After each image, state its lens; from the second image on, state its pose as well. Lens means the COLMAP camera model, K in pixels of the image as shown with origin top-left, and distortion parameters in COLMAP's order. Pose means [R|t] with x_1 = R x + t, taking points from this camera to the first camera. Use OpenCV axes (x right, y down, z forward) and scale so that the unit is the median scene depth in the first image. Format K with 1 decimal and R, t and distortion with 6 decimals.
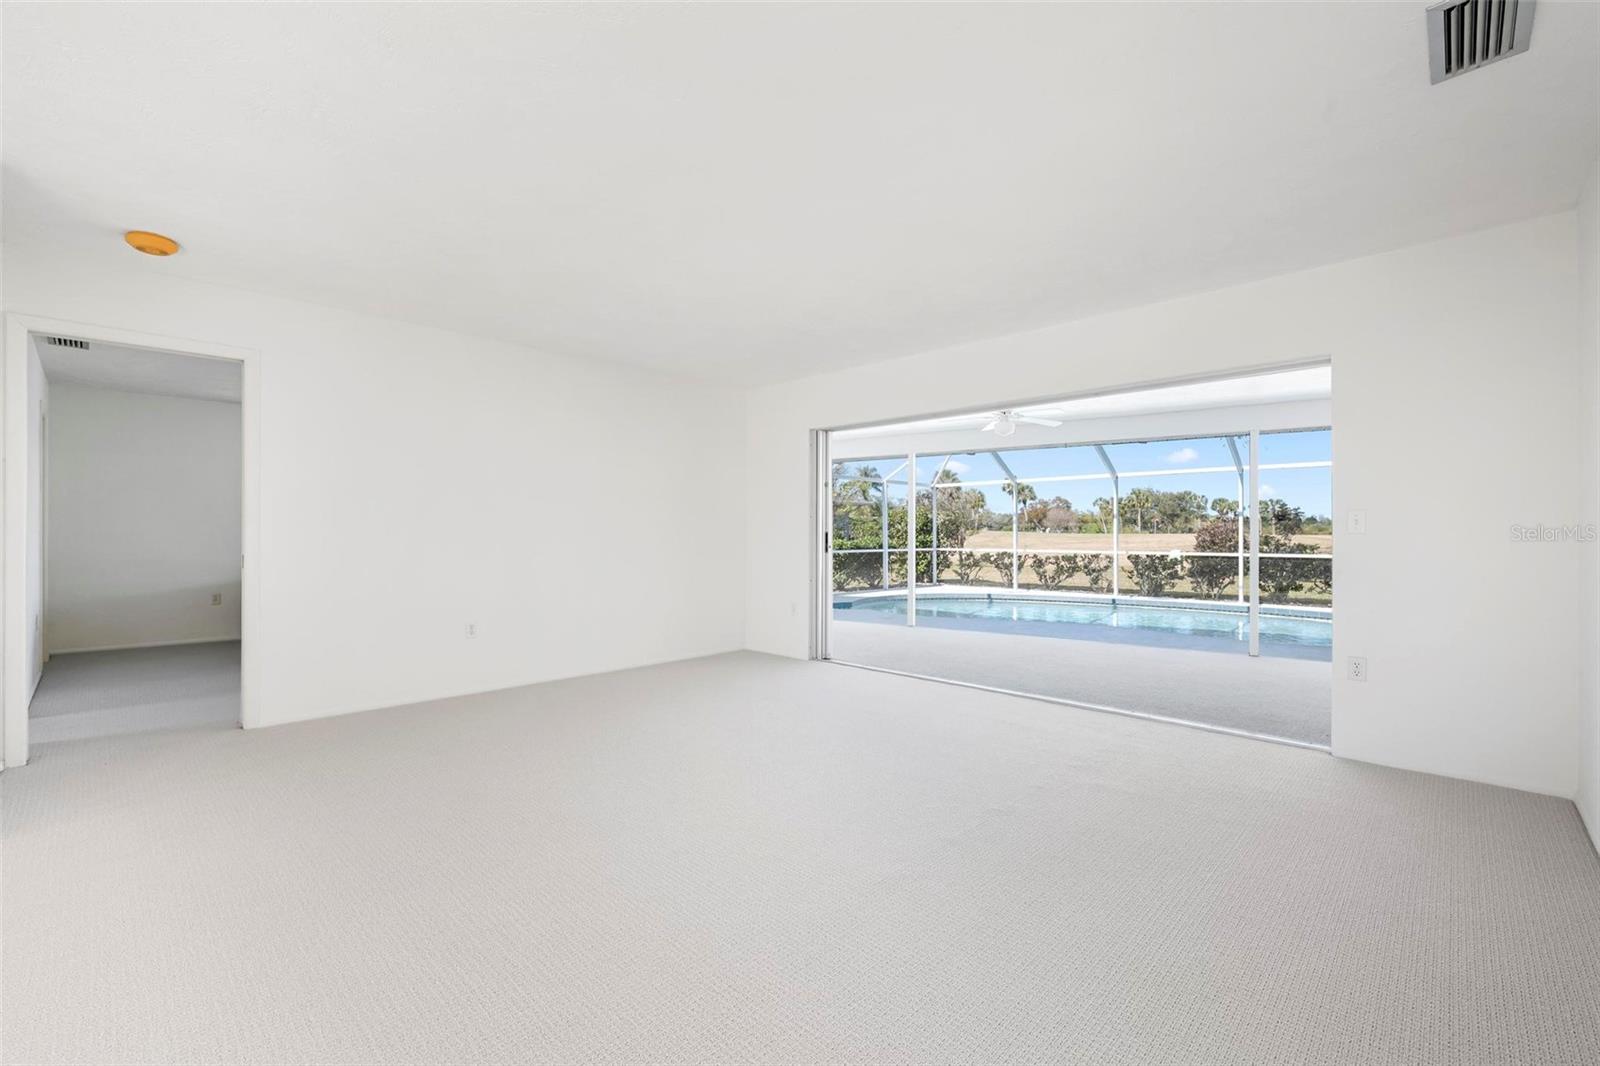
lens RADIAL K [[675.5, 0, 802.2], [0, 675.5, 533.1], [0, 0, 1]] dist [0.000056, -0.000081]
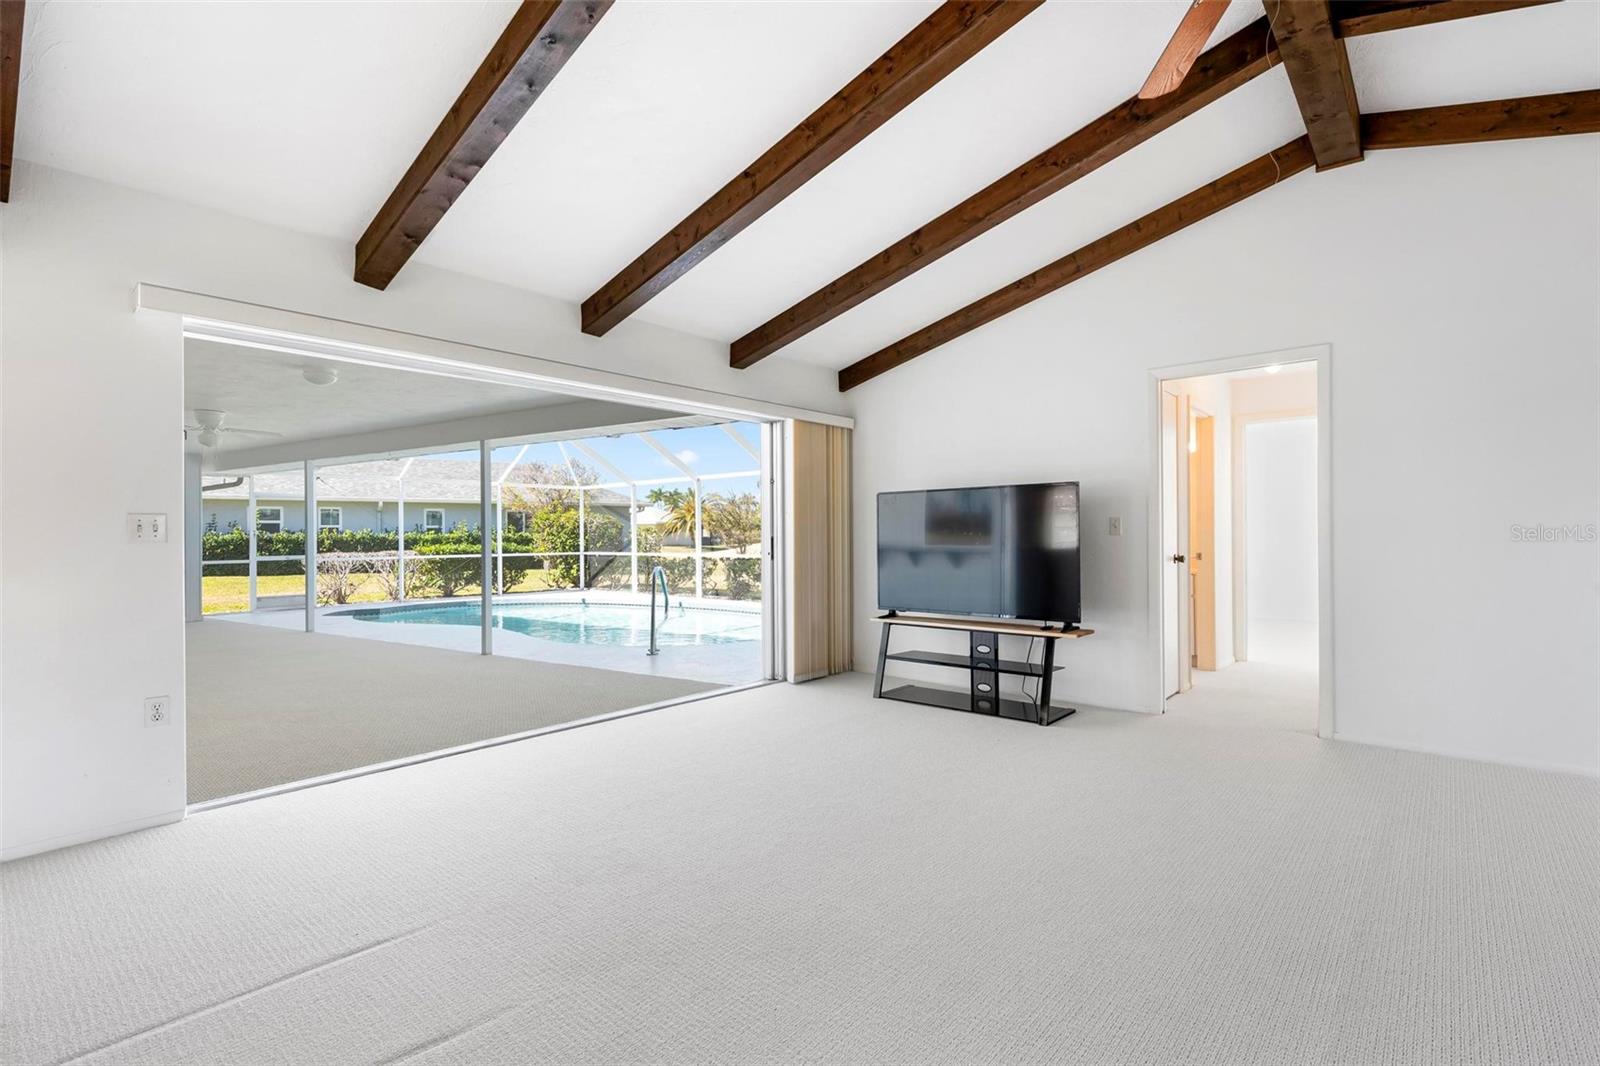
lens RADIAL K [[736.2, 0, 801.3], [0, 736.2, 531.9], [0, 0, 1]] dist [0.003070, -0.000586]
pose [[0.998966, -0.007719, 0.044807, 0.461624], [0.007894, 0.999962, -0.003736, -0.000078], [-0.044776, 0.004086, 0.998989, -0.068195]]
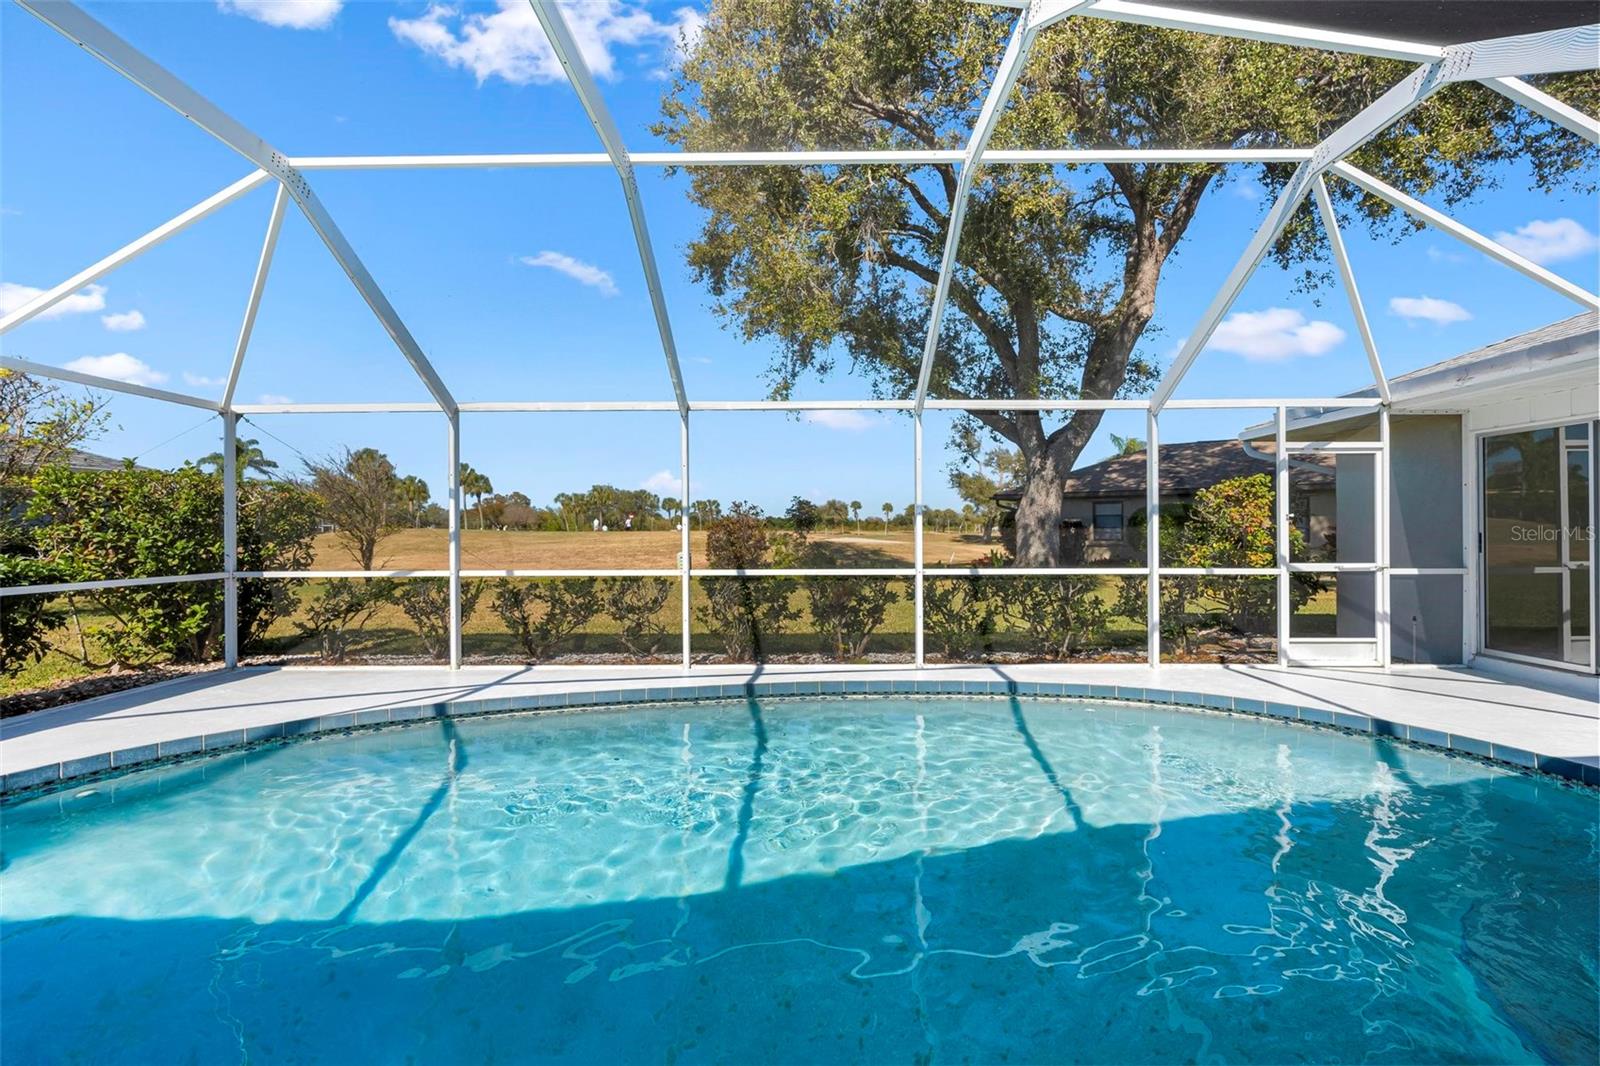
lens RADIAL K [[683.7, 0, 800.0], [0, 683.7, 533.0], [0, 0, 1]] dist [-0.000389, -0.000086]
pose [[0.726865, -0.006659, 0.686748, 0.164457], [0.004571, 0.999978, 0.004858, -0.000326], [-0.686765, -0.000392, 0.726880, 0.497396]]
